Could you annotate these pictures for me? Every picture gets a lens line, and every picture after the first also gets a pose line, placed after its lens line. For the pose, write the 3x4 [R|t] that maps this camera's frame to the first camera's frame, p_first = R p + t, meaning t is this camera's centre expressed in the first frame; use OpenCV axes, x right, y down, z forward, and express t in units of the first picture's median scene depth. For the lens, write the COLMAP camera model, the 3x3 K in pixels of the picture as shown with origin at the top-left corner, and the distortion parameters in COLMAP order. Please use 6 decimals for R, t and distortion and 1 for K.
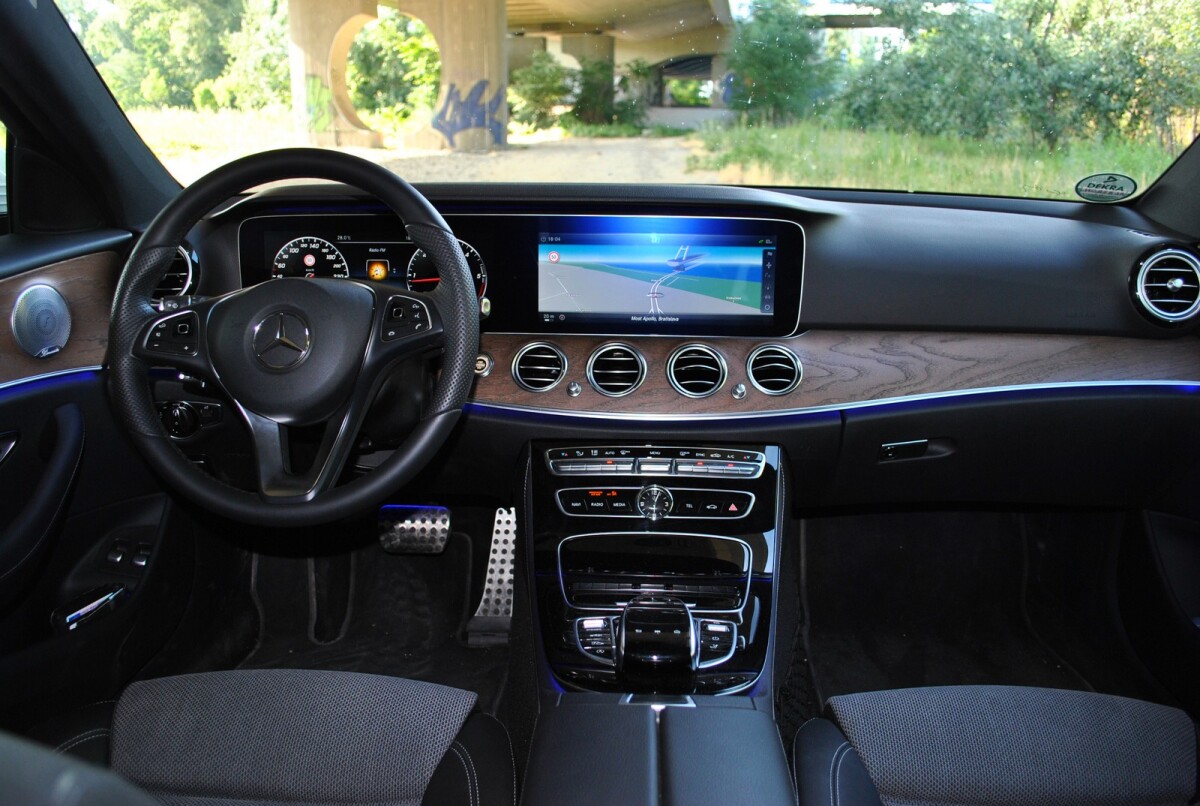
lens RADIAL K [[940.4, 0, 599.0], [0, 940.4, 399.1], [0, 0, 1]] dist [-0.086338, 0.006571]
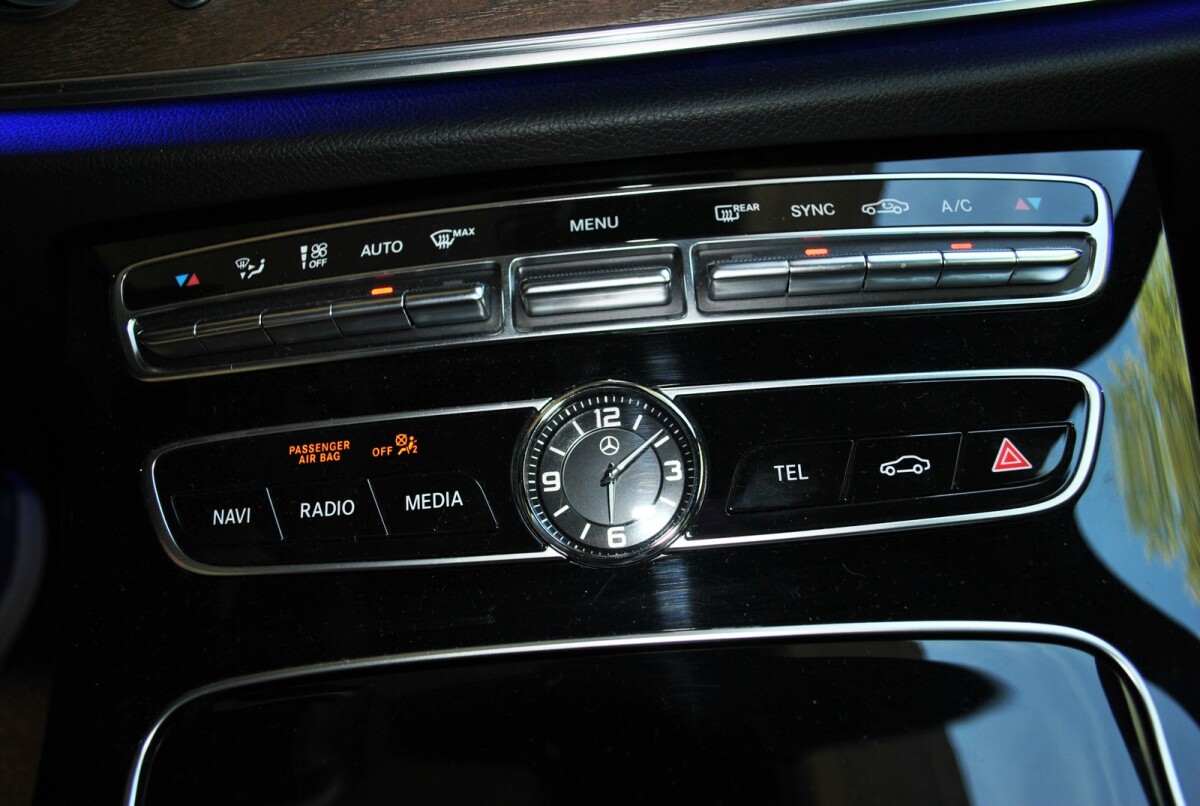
lens RADIAL K [[940.4, 0, 595.4], [0, 940.4, 401.1], [0, 0, 1]] dist [-0.086338, 0.006571]
pose [[0.994487, -0.103153, -0.018860, 0.056566], [0.104858, 0.979958, 0.169374, 0.057324], [0.001011, -0.170418, 0.985371, 0.747306]]
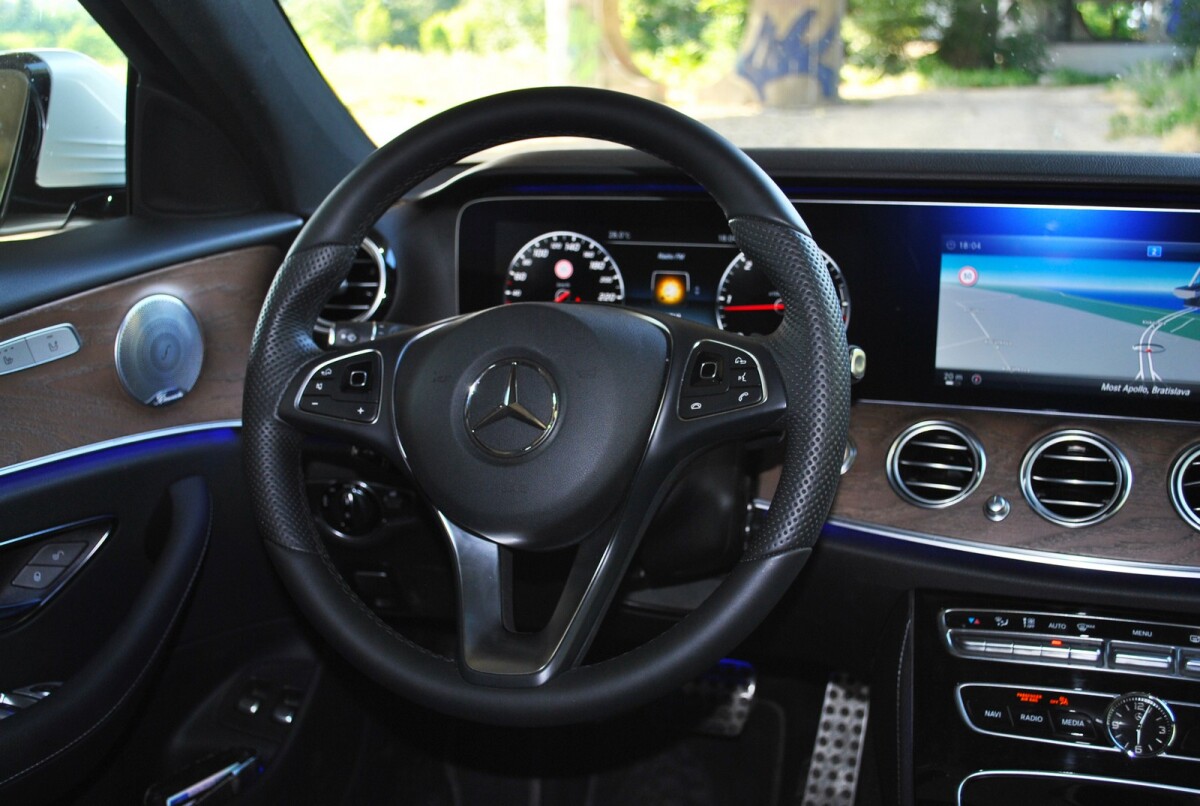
lens RADIAL K [[1320.8, 0, 596.0], [0, 1320.8, 401.5], [0, 0, 1]] dist [-0.049361, 0.000000]
pose [[0.963224, 0.049009, -0.264192, -0.051139], [-0.059786, 0.997669, -0.032900, -0.032853], [0.261964, 0.047485, 0.963909, 0.154224]]
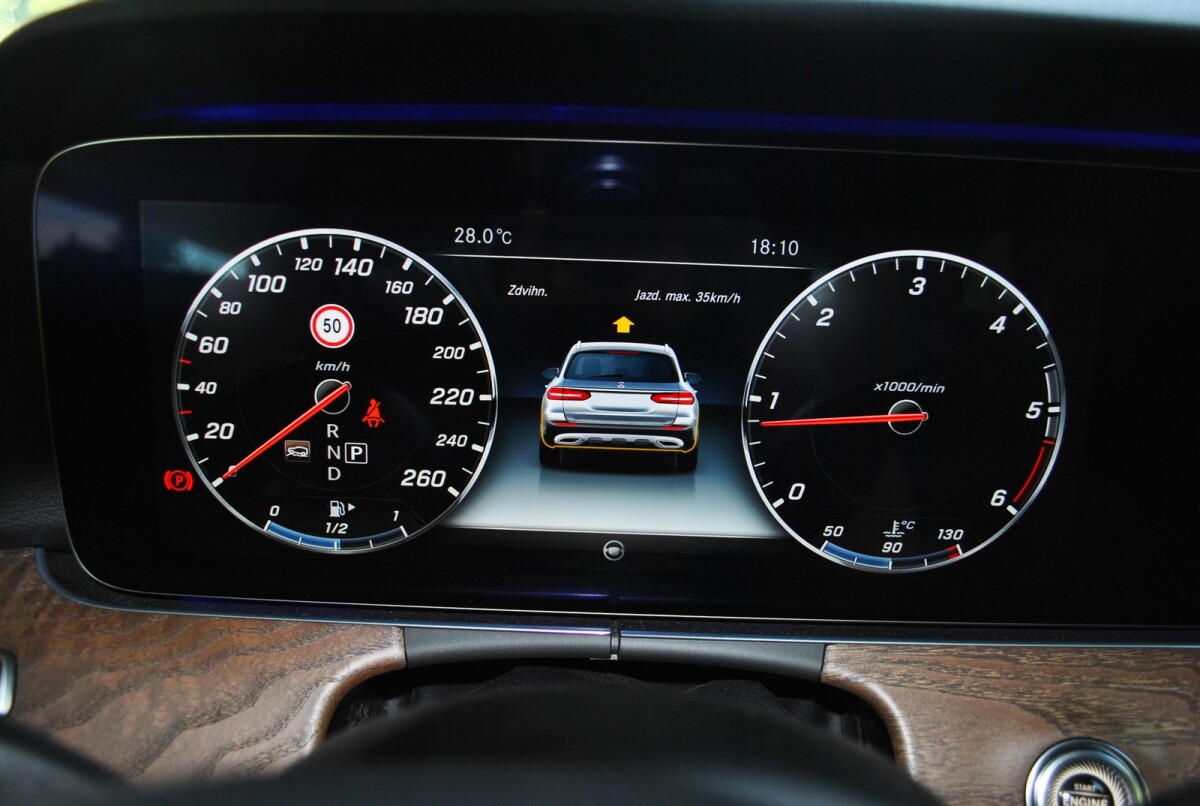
lens RADIAL K [[940.4, 0, 610.0], [0, 940.4, 404.9], [0, 0, 1]] dist [-0.086338, 0.006571]
pose [[0.998541, 0.014759, 0.051952, -0.256654], [-0.015990, 0.999599, 0.023369, -0.138400], [-0.051586, -0.024166, 0.998376, 0.771346]]
